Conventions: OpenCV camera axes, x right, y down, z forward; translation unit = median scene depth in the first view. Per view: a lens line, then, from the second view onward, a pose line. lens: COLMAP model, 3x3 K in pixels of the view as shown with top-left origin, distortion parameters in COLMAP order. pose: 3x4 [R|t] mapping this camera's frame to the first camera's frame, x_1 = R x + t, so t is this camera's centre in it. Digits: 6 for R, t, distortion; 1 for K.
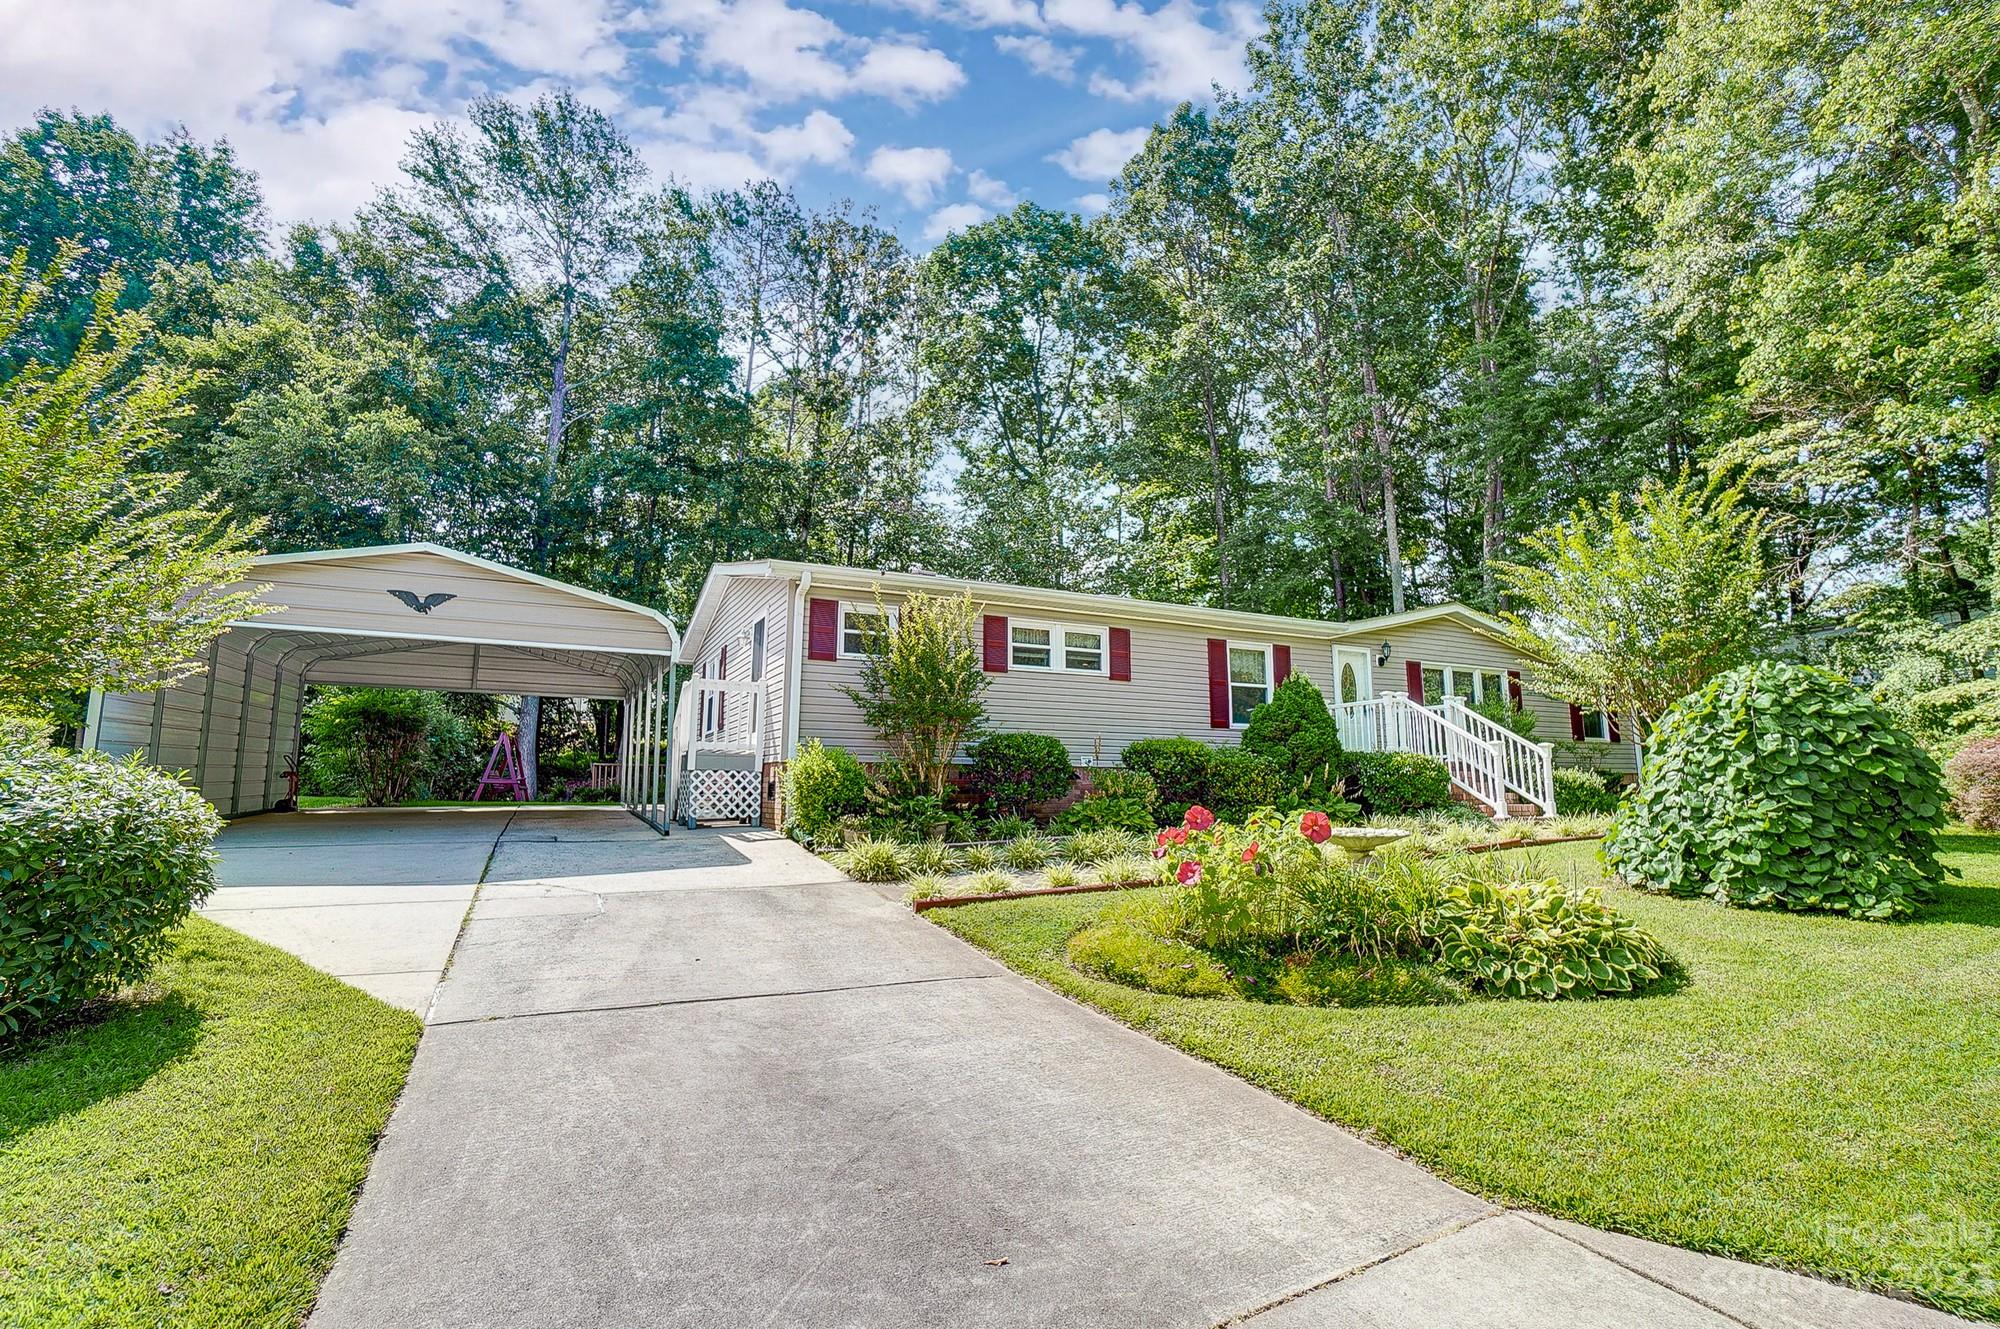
lens RADIAL K [[877.1, 0, 988.1], [0, 877.1, 663.2], [0, 0, 1]] dist [-0.072522, 0.023324]
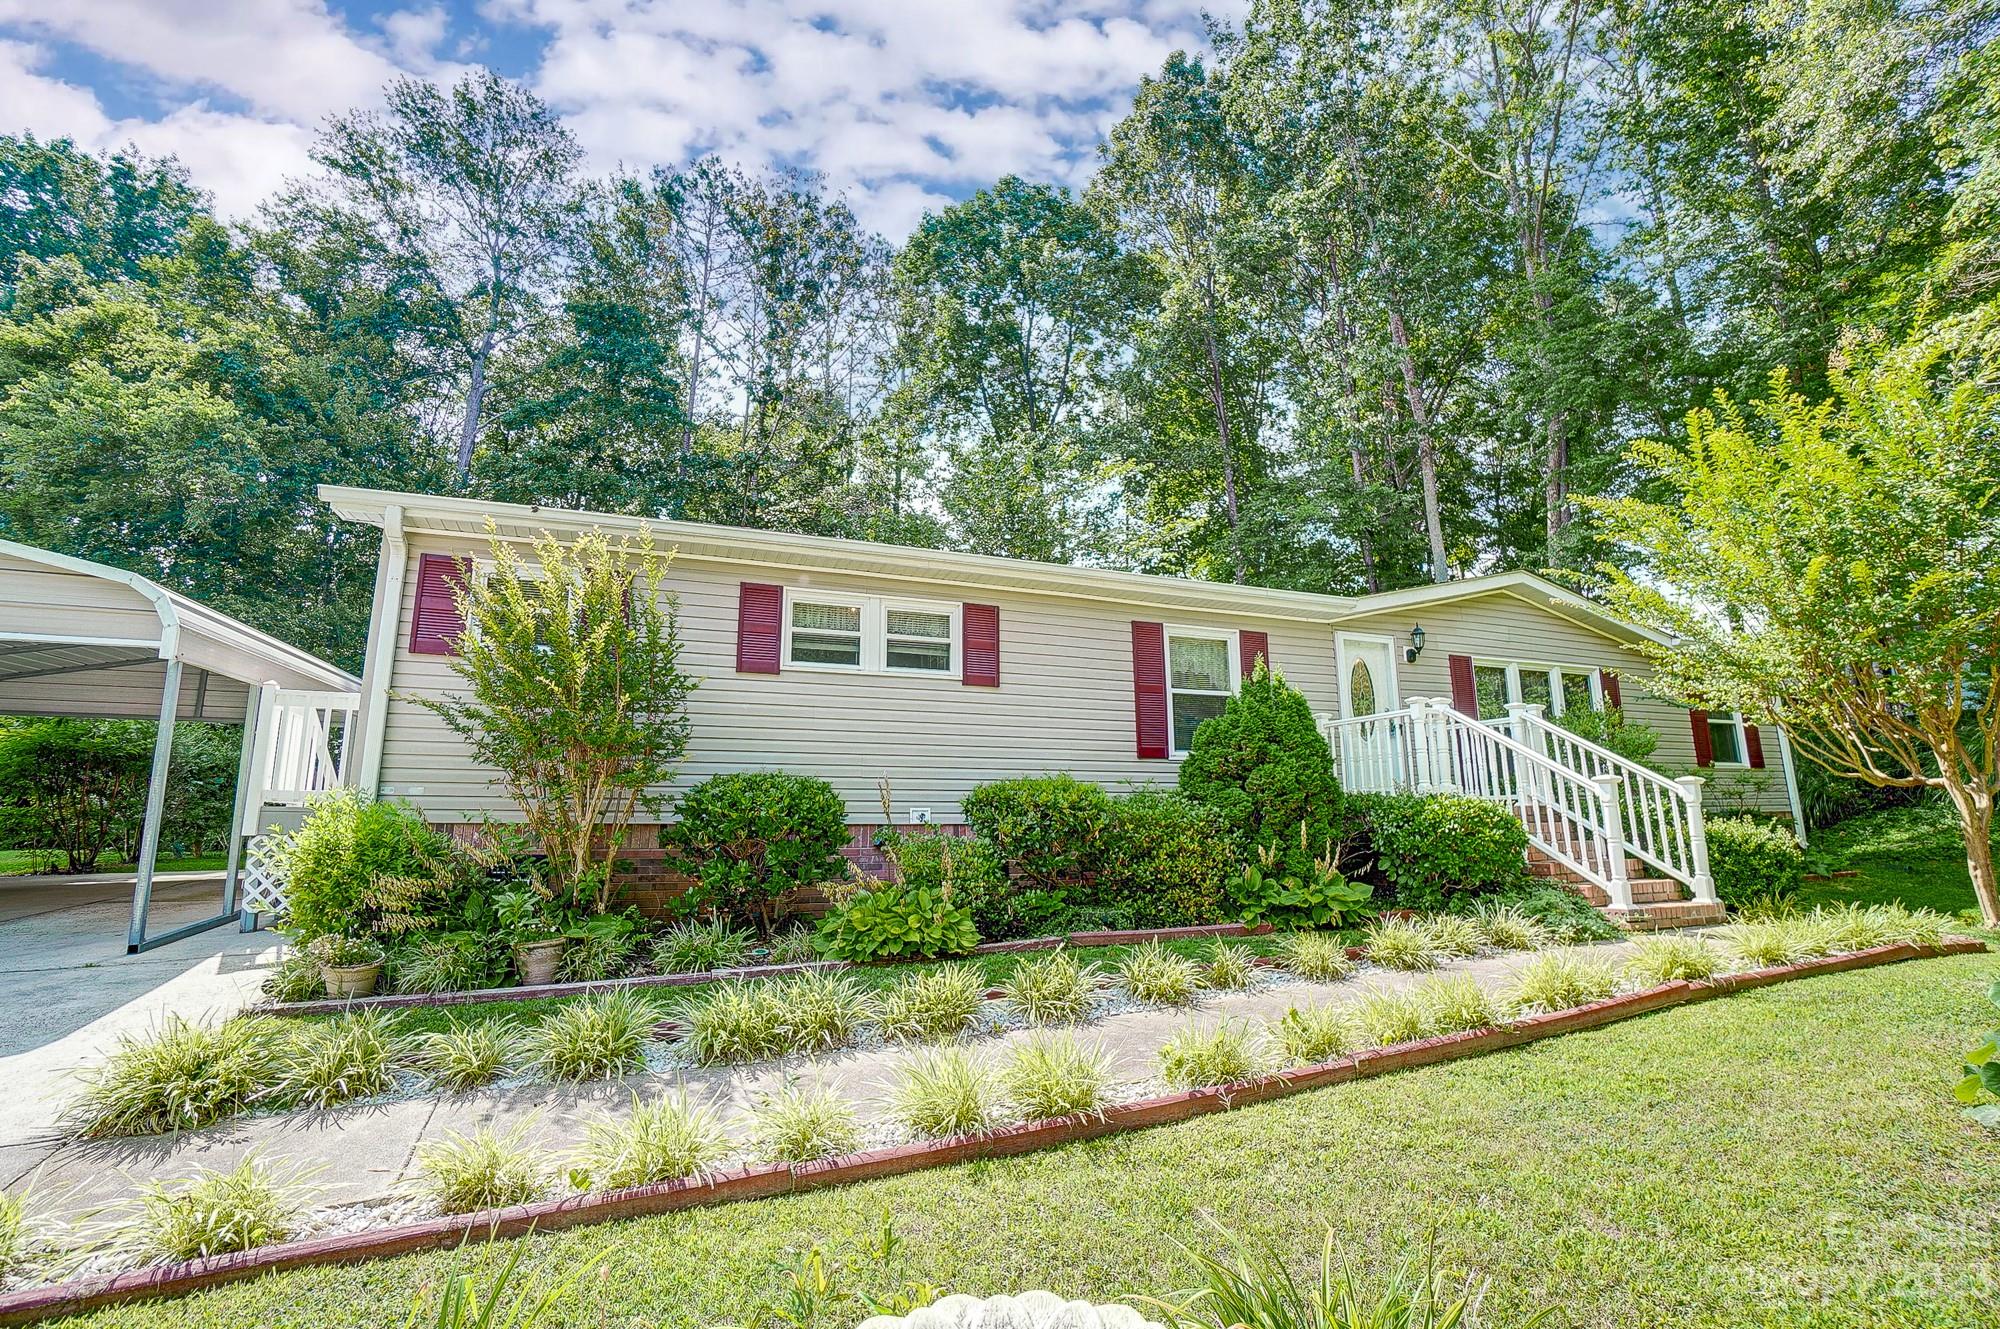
lens RADIAL K [[836.0, 0, 1000.0], [0, 836.0, 664.5], [0, 0, 1]] dist [-0.066590, 0.018360]
pose [[0.997898, -0.020171, -0.061592, 0.176249], [0.018028, 0.999219, -0.035148, 0.022502], [0.062253, 0.033964, 0.997482, 0.343624]]
